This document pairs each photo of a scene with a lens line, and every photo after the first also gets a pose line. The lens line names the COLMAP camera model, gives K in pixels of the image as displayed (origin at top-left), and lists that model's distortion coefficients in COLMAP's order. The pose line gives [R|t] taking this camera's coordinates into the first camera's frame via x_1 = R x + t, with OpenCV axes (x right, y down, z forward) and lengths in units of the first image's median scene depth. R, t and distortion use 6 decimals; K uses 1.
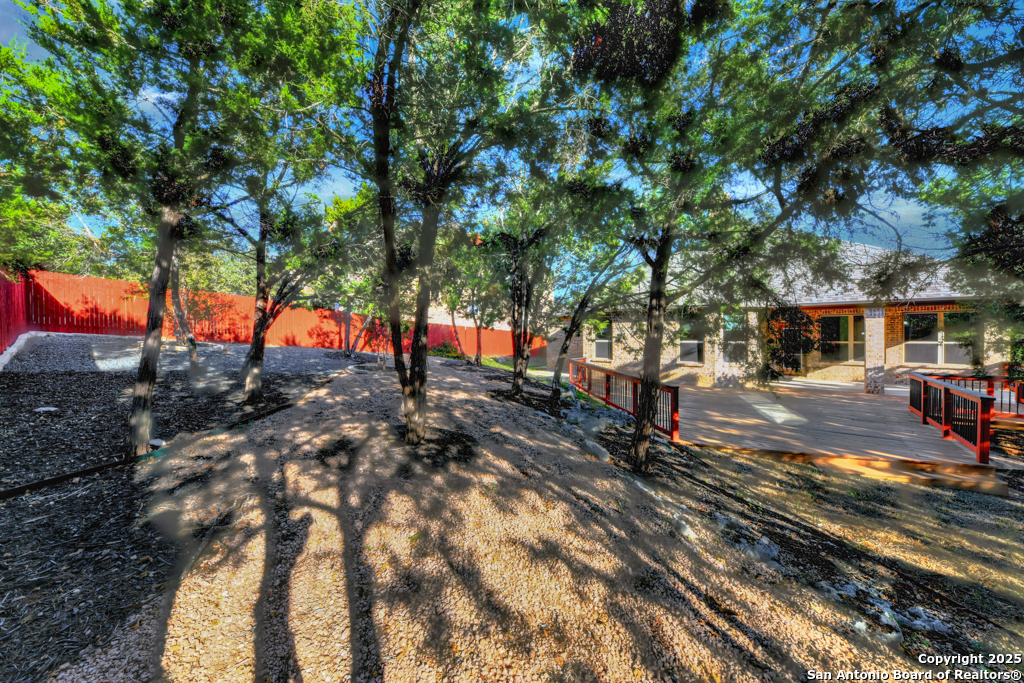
lens RADIAL K [[358.7, 0, 516.9], [0, 358.7, 336.6], [0, 0, 1]] dist [0.000167, -0.000016]
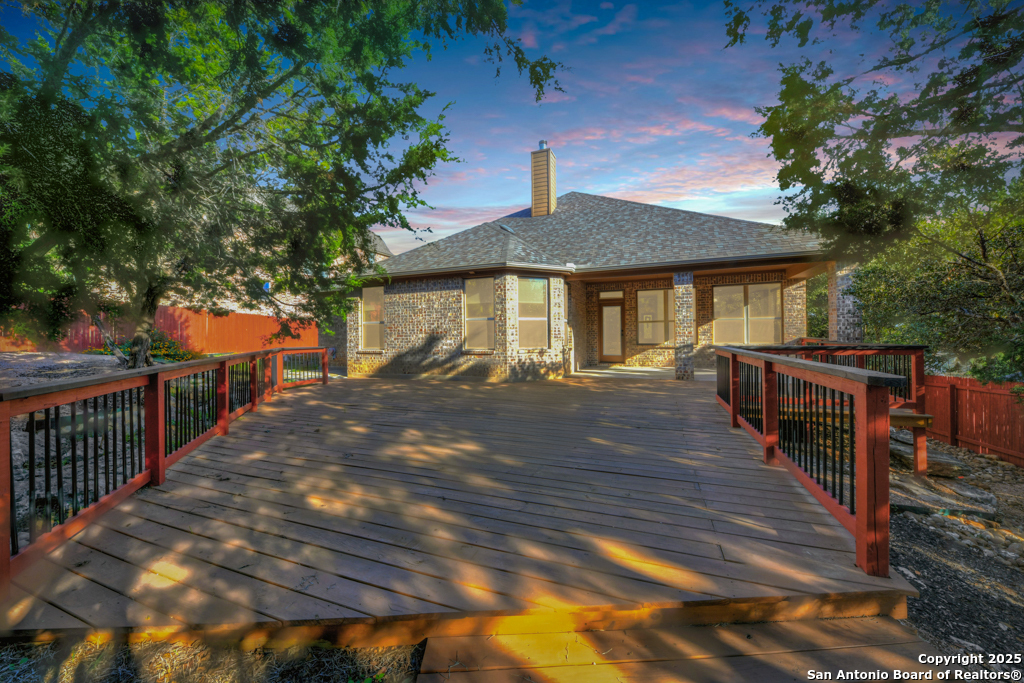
lens RADIAL K [[358.7, 0, 516.9], [0, 358.7, 336.6], [0, 0, 1]] dist [0.000167, -0.000016]
pose [[0.950105, -0.011401, 0.311722, 0.385790], [0.009692, 0.999928, 0.007033, 0.052780], [-0.311779, -0.003661, 0.950147, 0.348076]]
